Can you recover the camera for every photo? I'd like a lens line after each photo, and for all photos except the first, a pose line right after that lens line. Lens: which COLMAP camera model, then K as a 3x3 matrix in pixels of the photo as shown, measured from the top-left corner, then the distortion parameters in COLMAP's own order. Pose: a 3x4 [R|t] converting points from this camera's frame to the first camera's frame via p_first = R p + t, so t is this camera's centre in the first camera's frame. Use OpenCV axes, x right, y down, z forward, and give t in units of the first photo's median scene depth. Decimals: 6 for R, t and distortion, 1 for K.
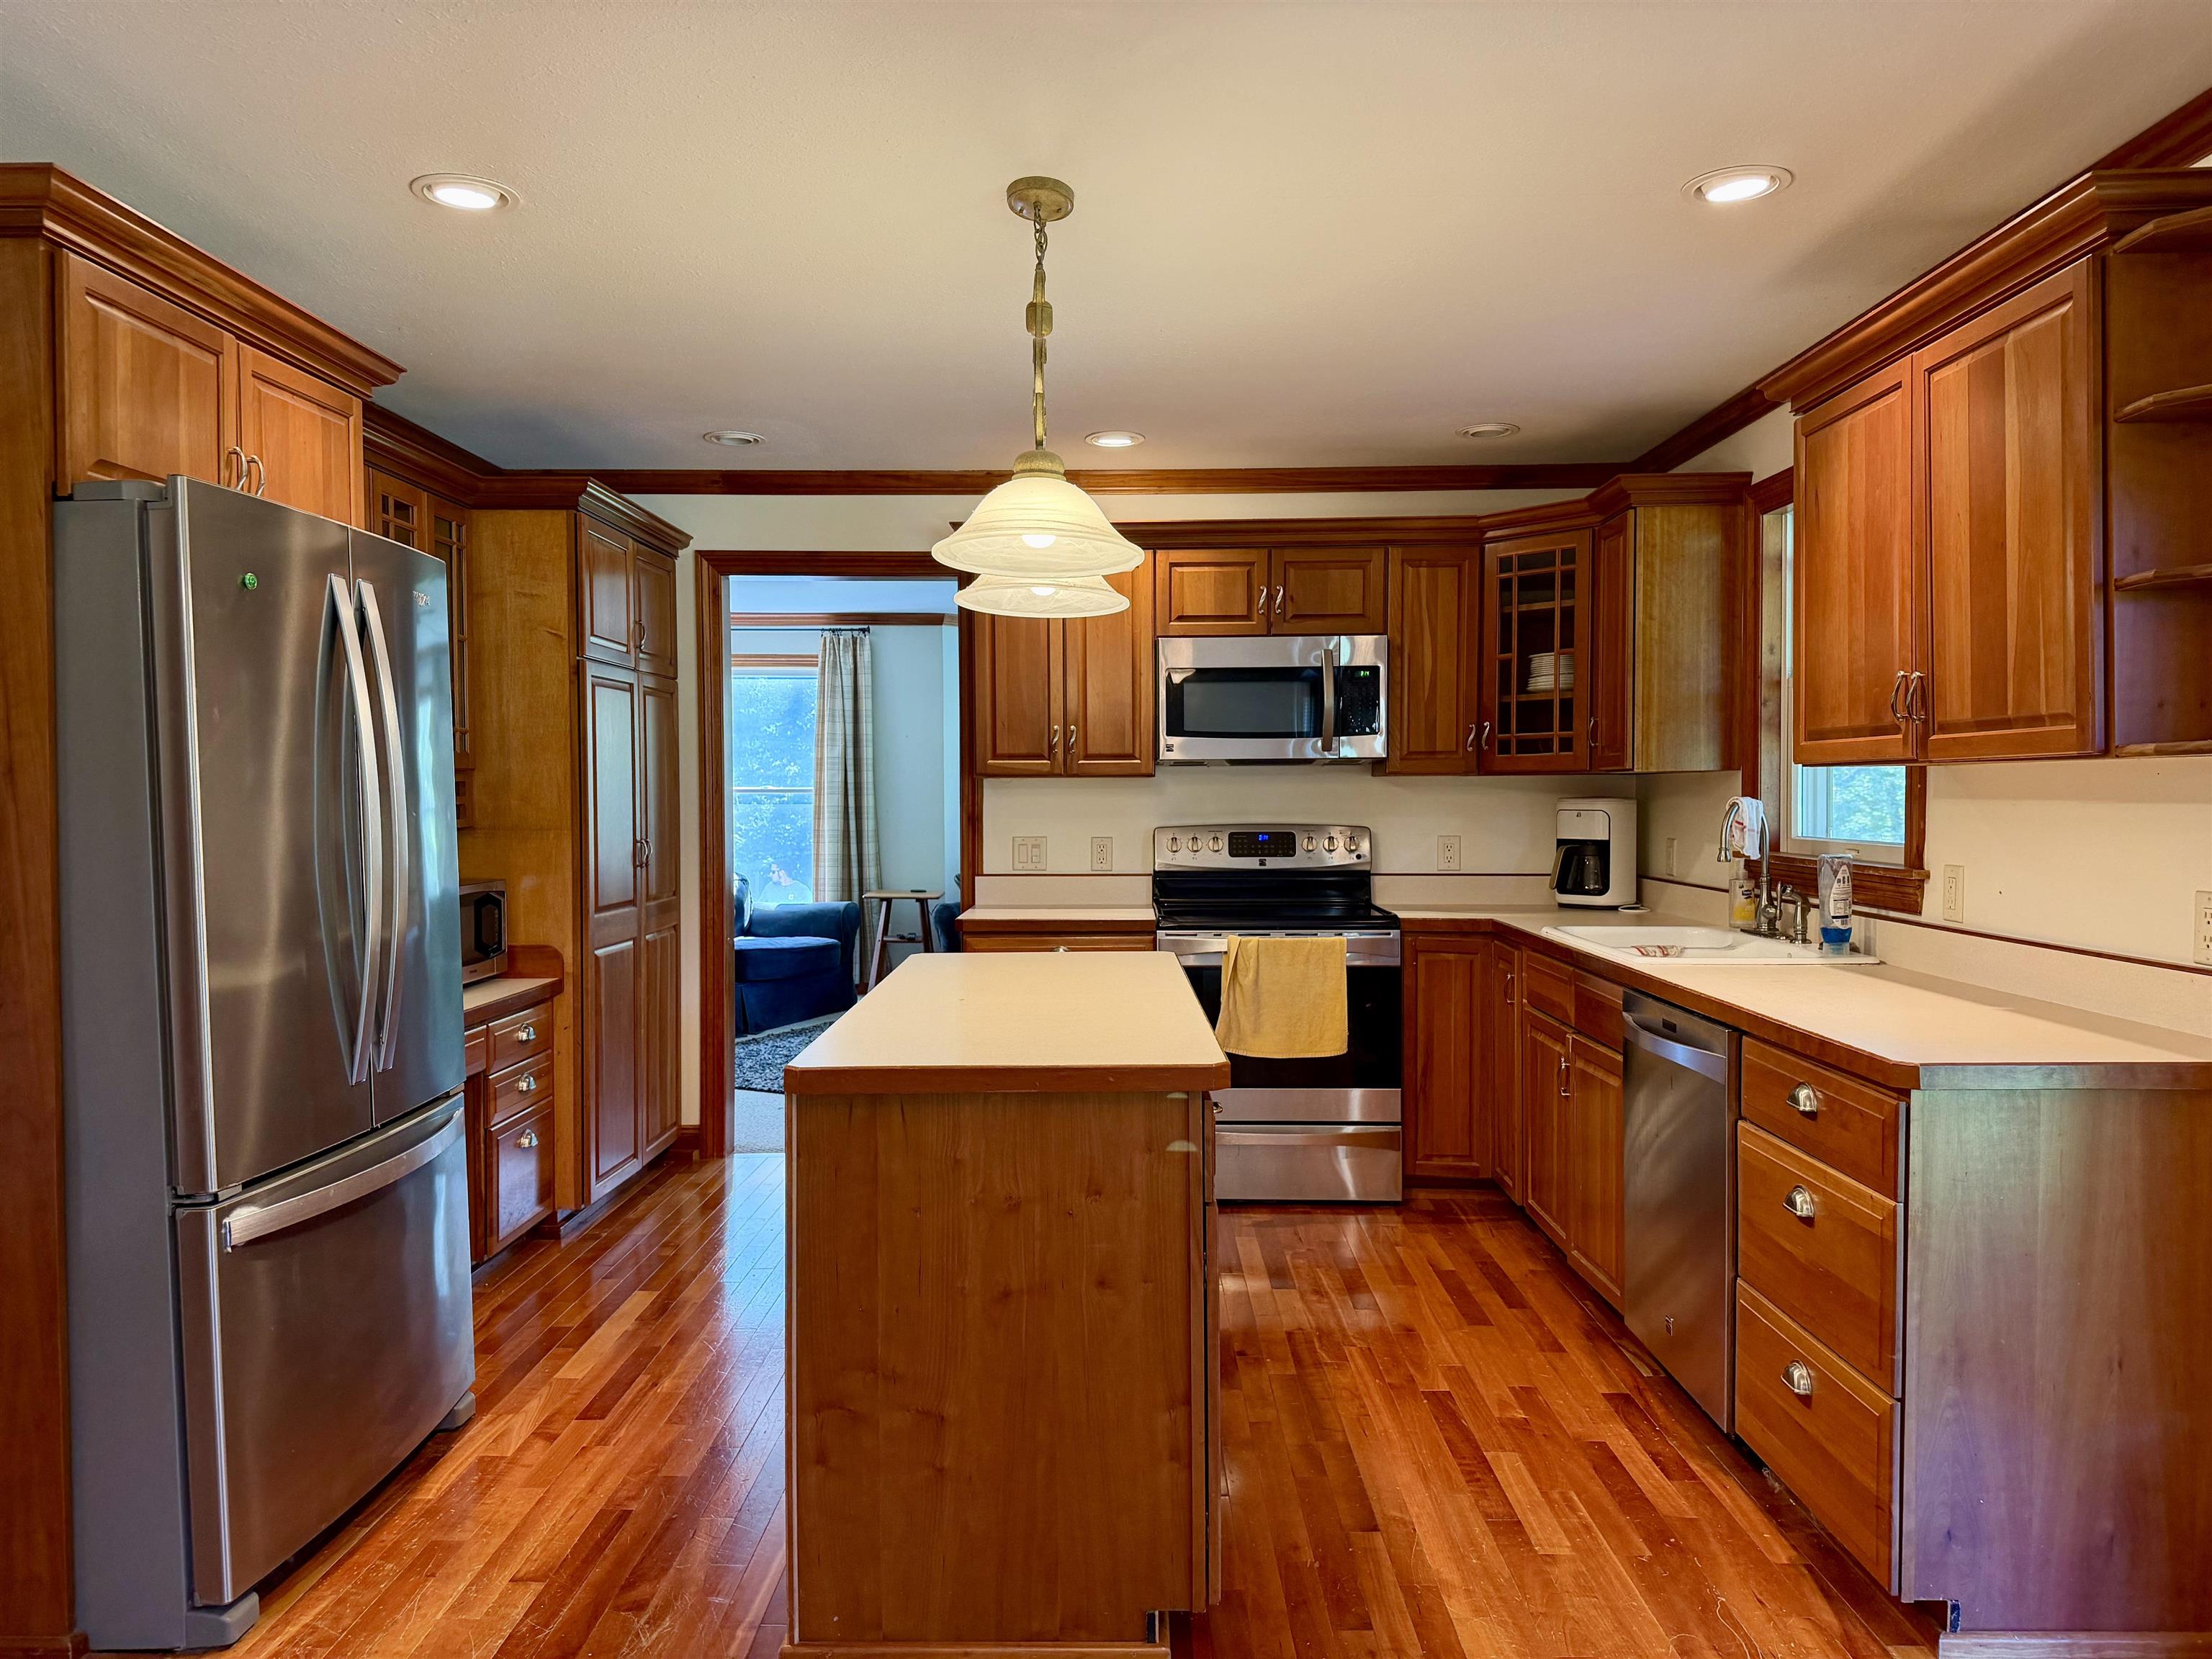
lens RADIAL K [[1554.4, 0, 1106.6], [0, 1554.4, 845.8], [0, 0, 1]] dist [0.171279, -0.274267]
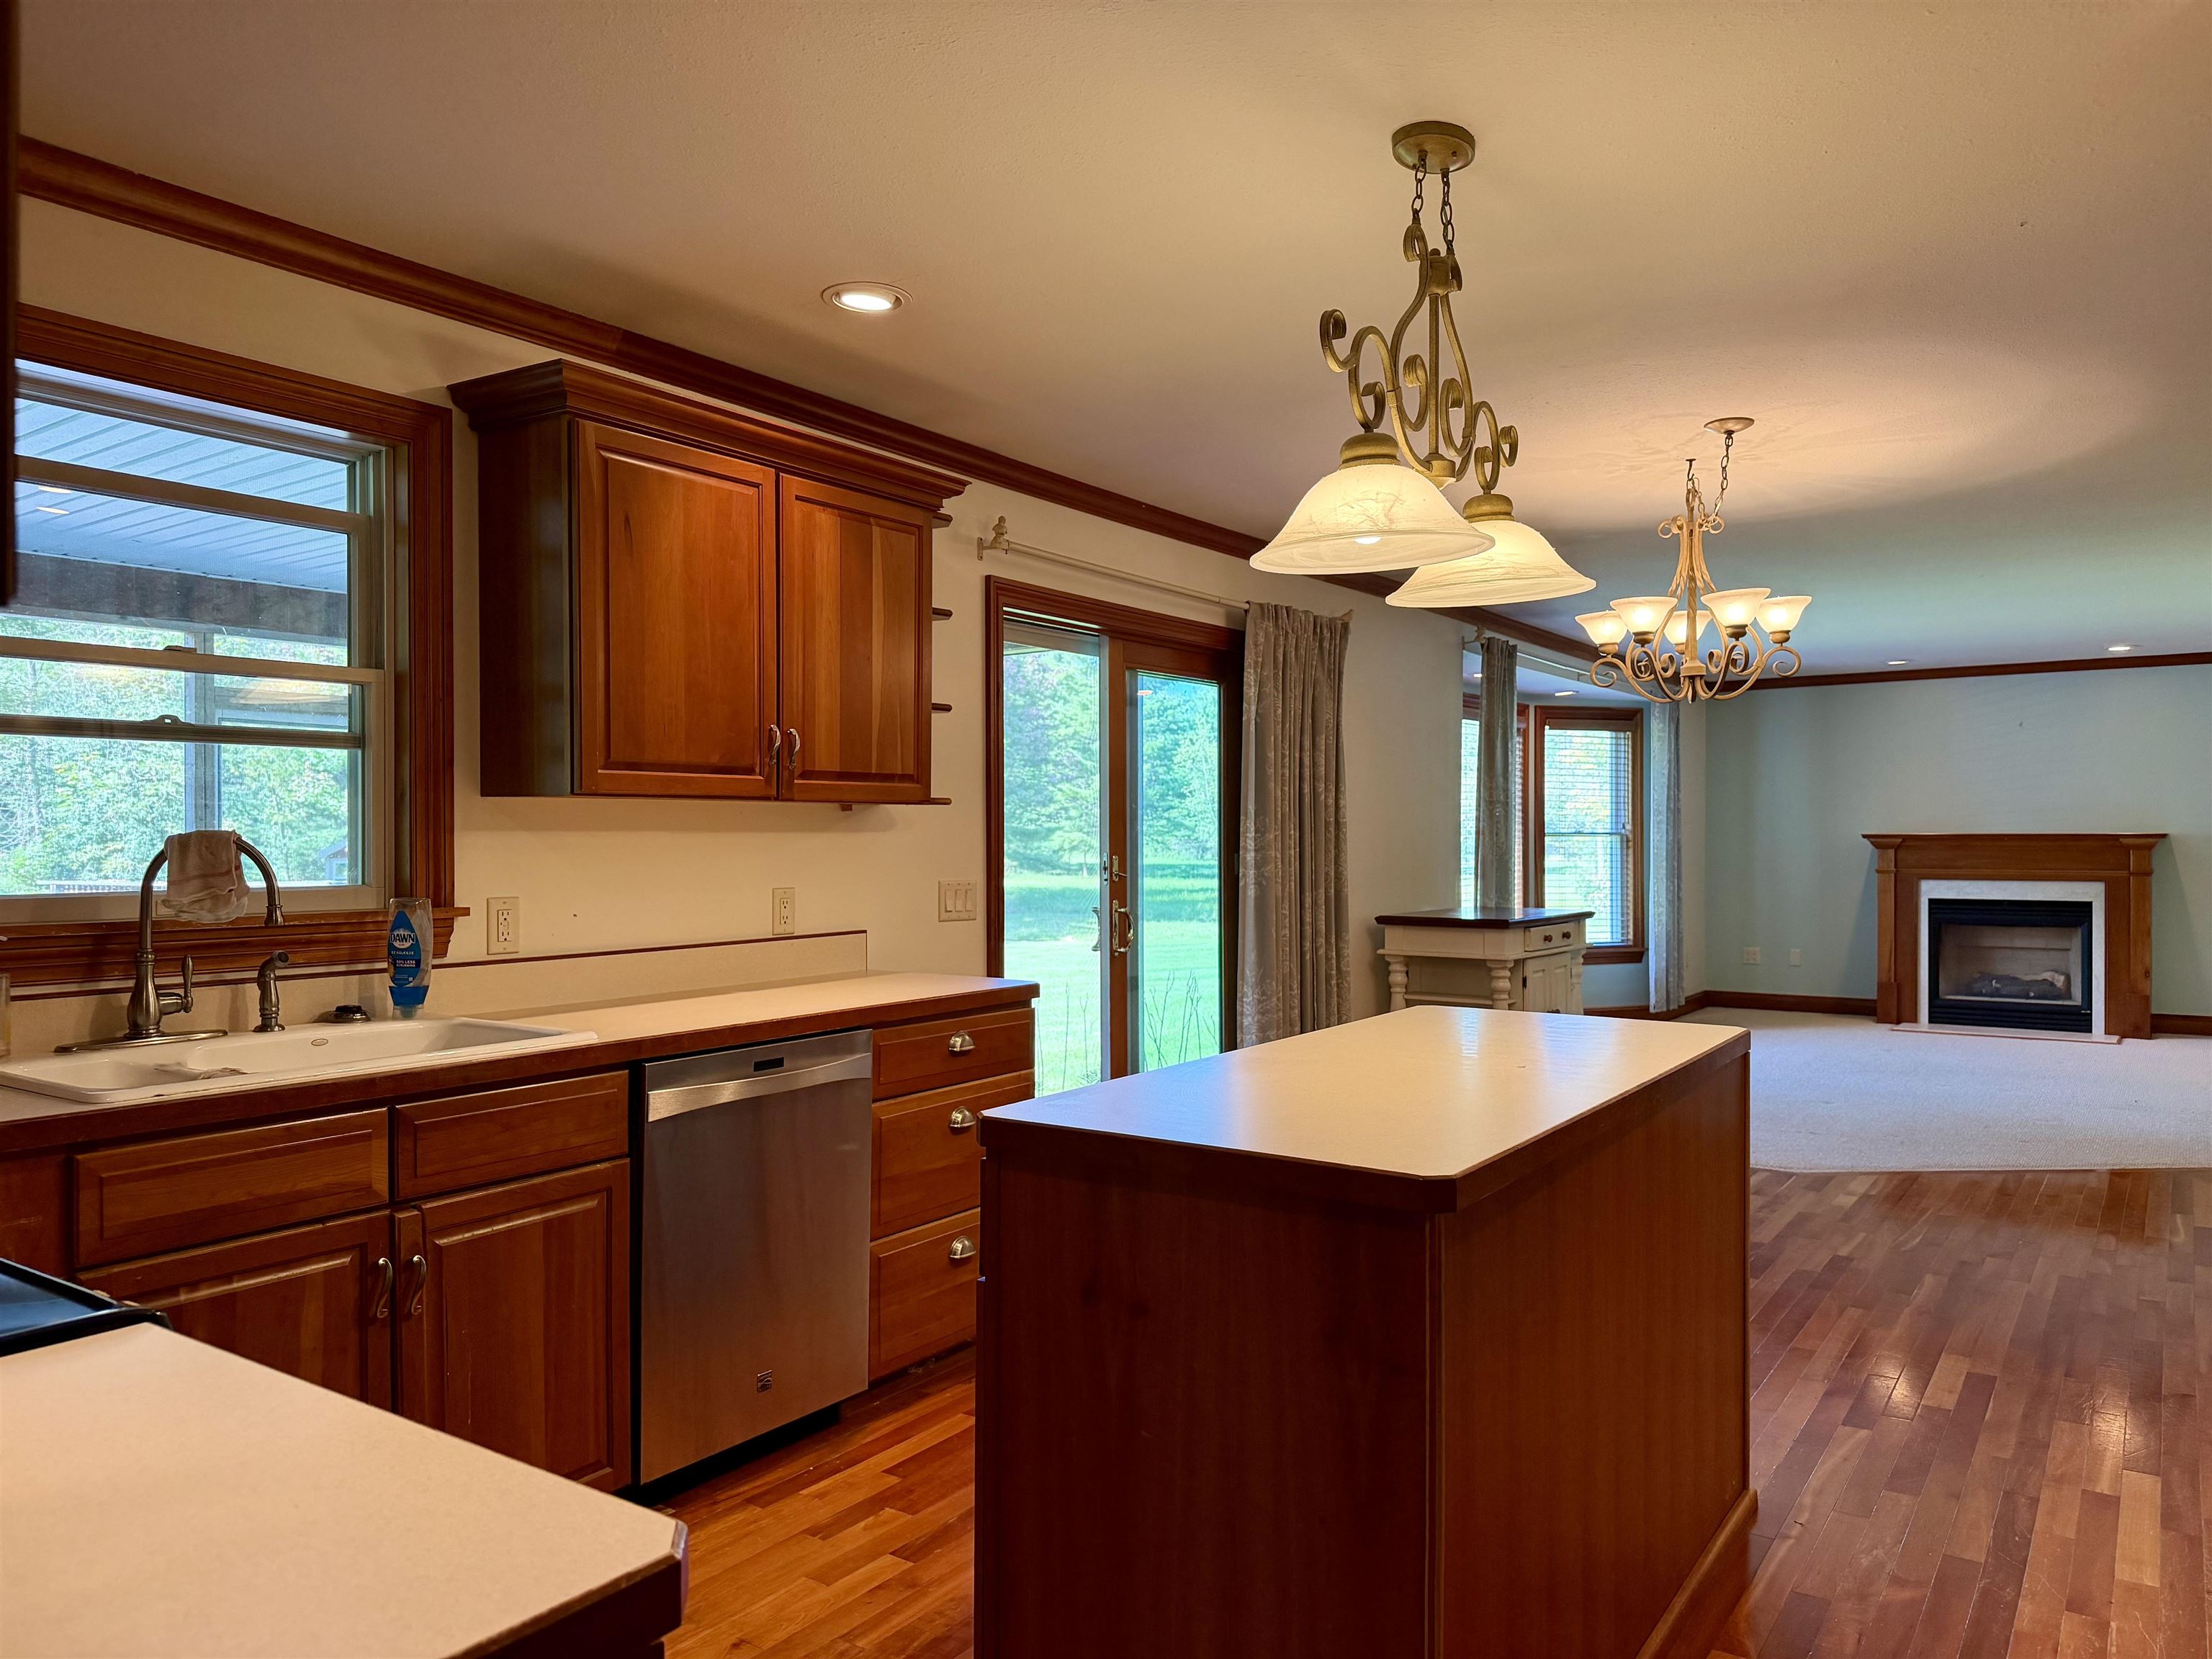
lens RADIAL K [[1531.4, 0, 1106.0], [0, 1531.4, 829.5], [0, 0, 1]] dist [0.070513, -0.081783]
pose [[-0.828843, 0.002979, 0.559473, -0.228257], [0.022006, 0.999386, 0.027281, -0.033834], [-0.559048, 0.034923, -0.828400, 1.122426]]
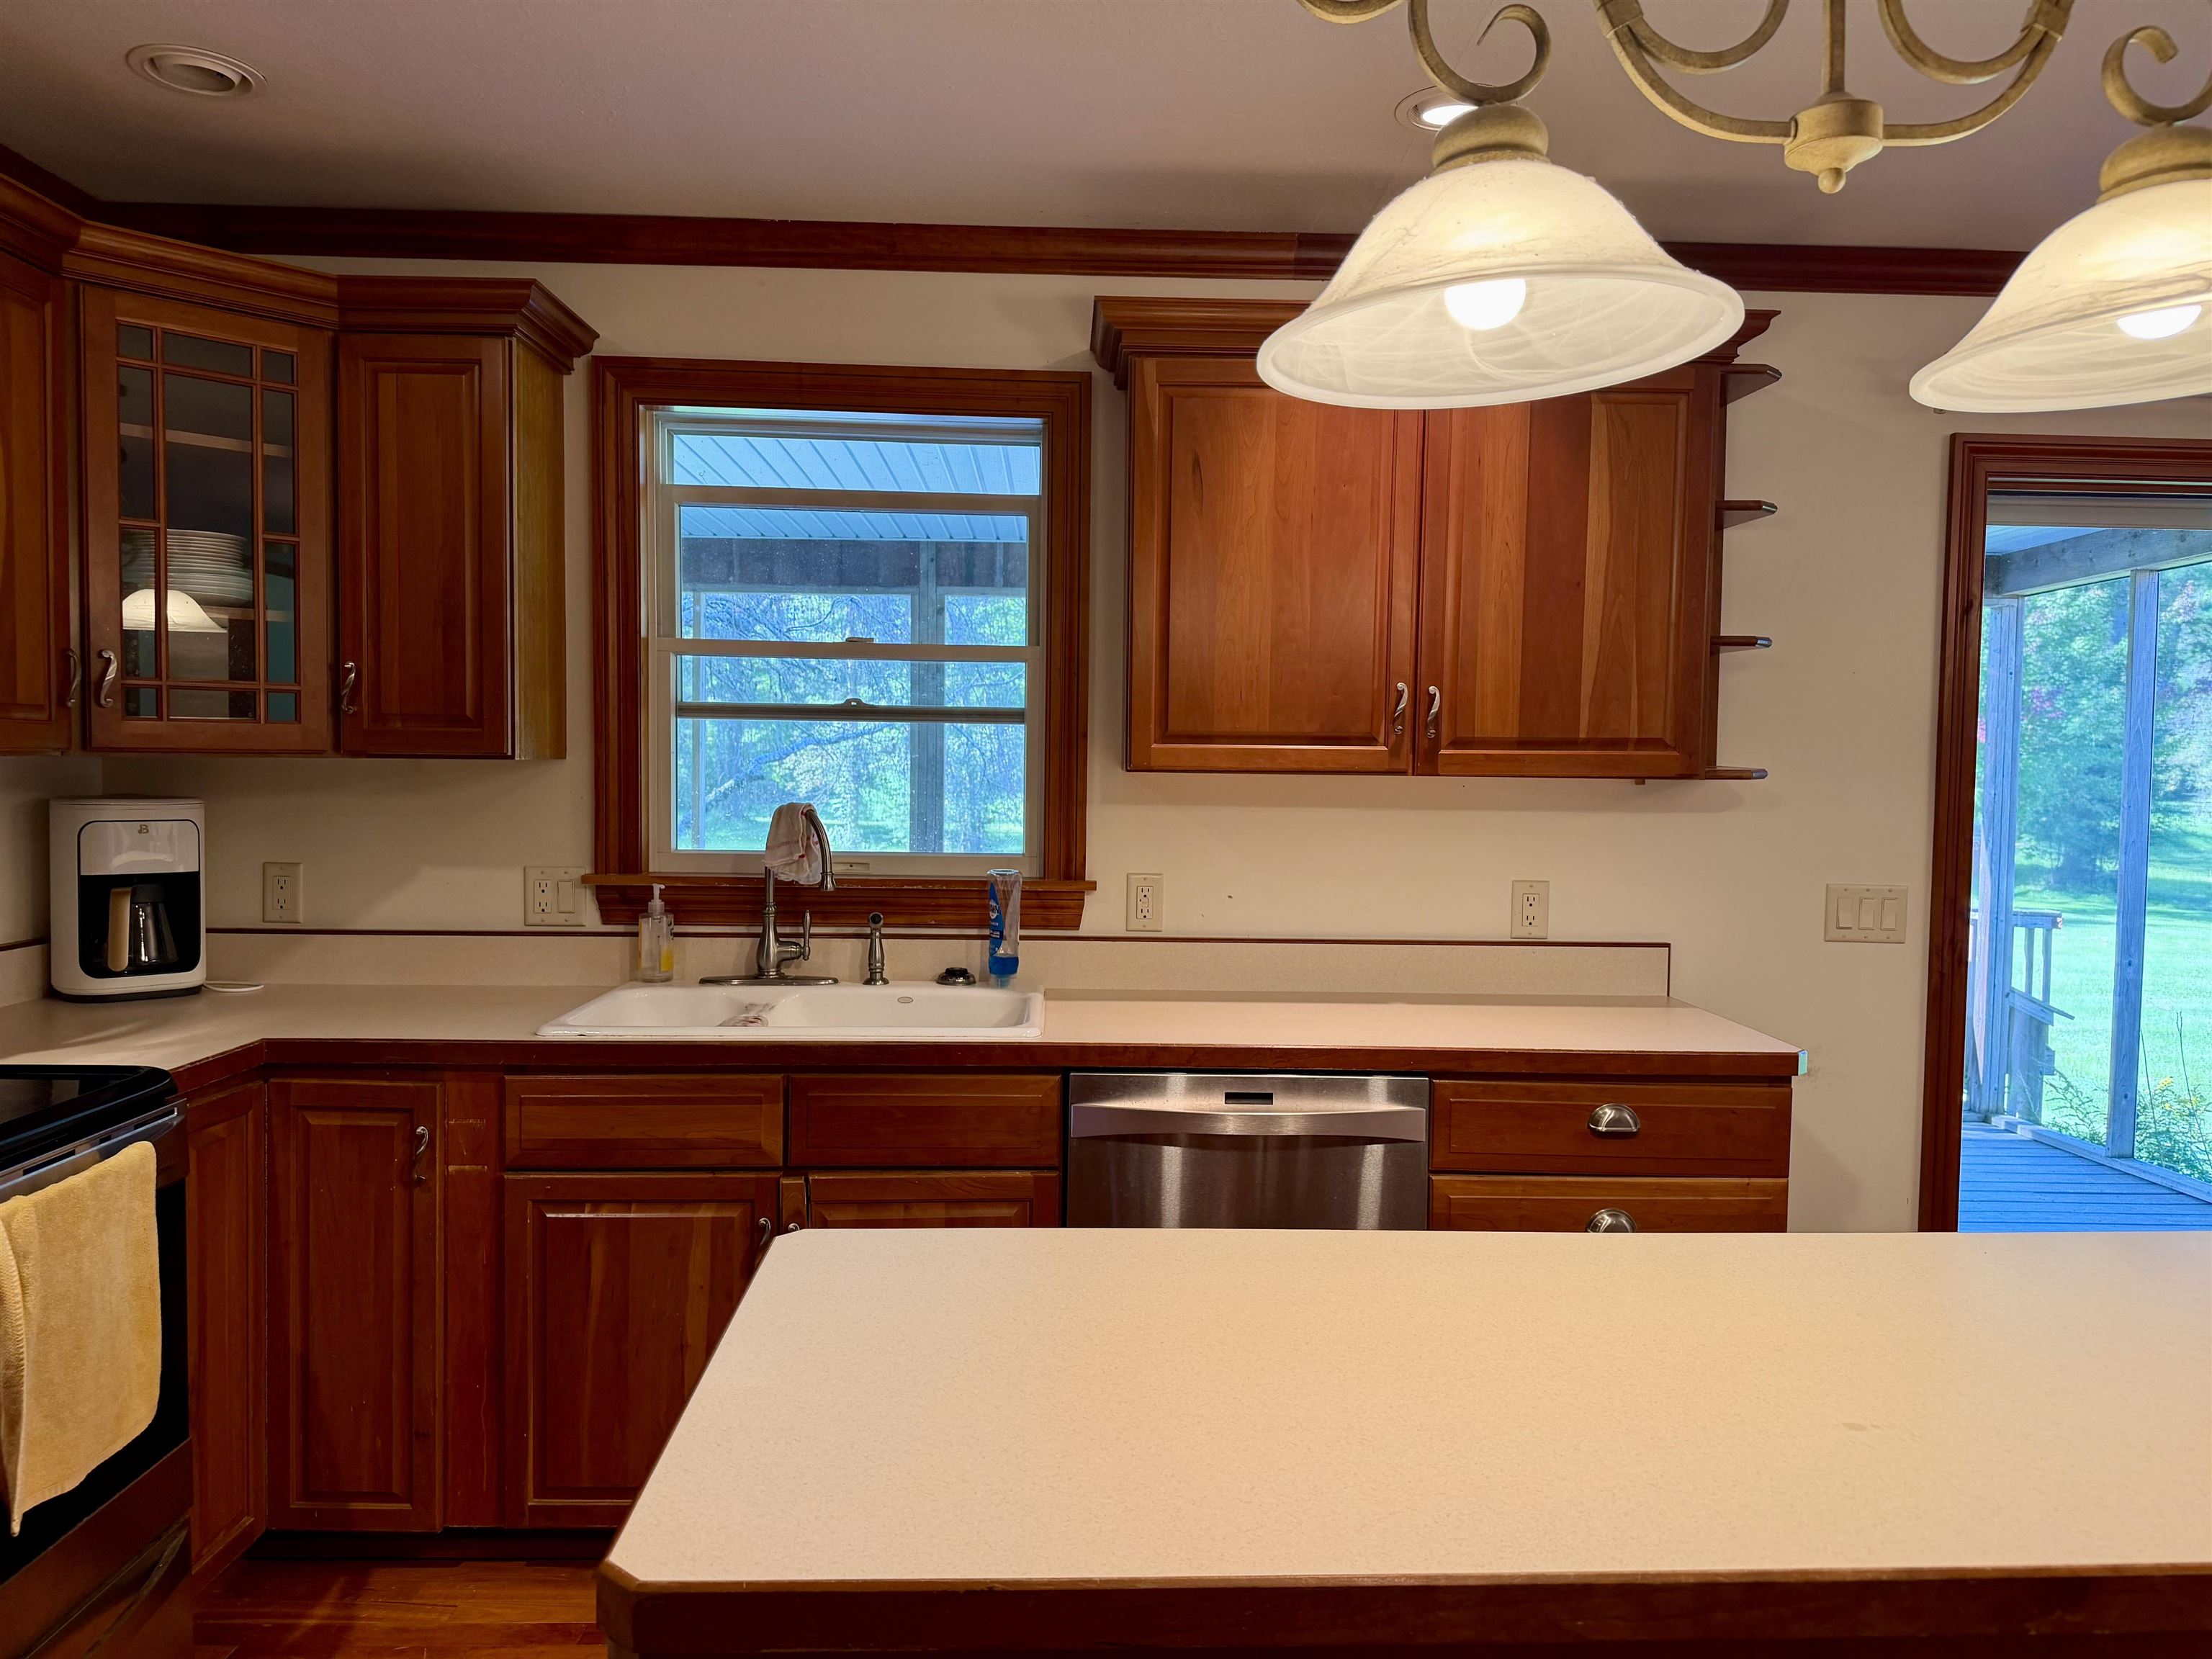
lens RADIAL K [[1513.5, 0, 1106.0], [0, 1513.5, 829.5], [0, 0, 1]] dist [0.123359, -0.183497]
pose [[-0.040755, -0.044100, 0.998195, -0.270812], [0.022165, 0.998740, 0.045029, -0.039334], [-0.998923, 0.023960, -0.039726, 0.746872]]
